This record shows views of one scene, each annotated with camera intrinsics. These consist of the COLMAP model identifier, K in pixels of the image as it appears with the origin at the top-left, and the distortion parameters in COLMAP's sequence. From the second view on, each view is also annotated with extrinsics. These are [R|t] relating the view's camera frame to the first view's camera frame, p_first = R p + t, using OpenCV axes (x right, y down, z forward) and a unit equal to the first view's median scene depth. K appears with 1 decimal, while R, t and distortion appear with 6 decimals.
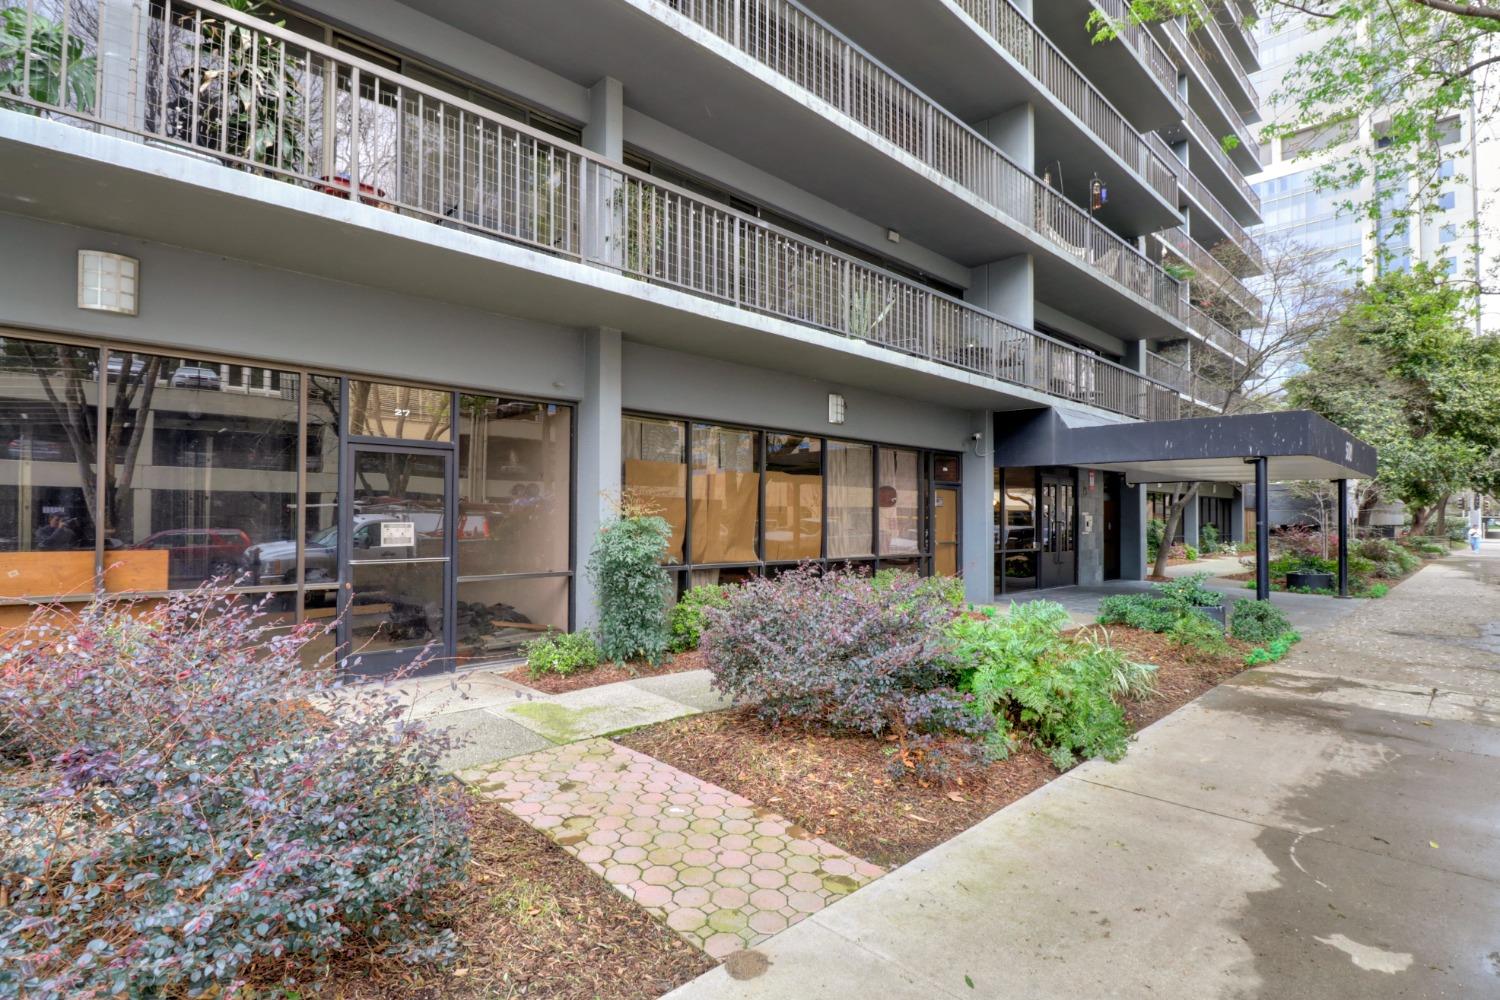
lens RADIAL K [[694.4, 0, 751.7], [0, 694.4, 501.1], [0, 0, 1]] dist [-0.003667, -0.000532]
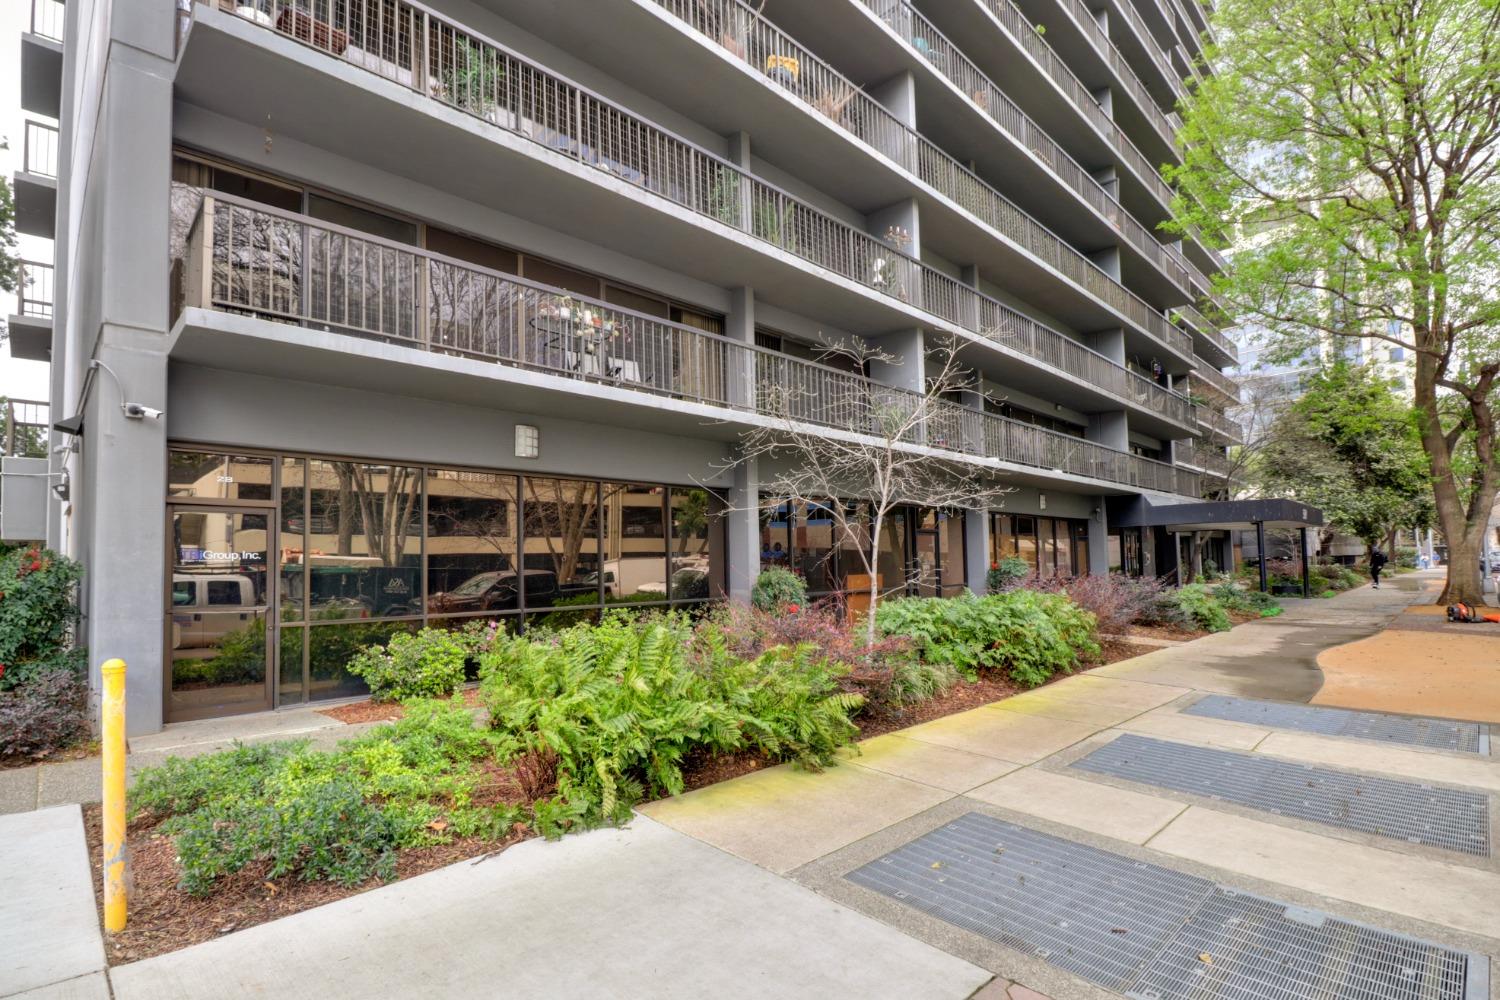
lens RADIAL K [[694.4, 0, 730.8], [0, 694.4, 532.4], [0, 0, 1]] dist [-0.003667, -0.000532]
pose [[0.999551, -0.028948, 0.007729, -0.448246], [0.029148, 0.999206, -0.027173, -0.011942], [-0.006936, 0.027386, 0.999601, -0.547437]]
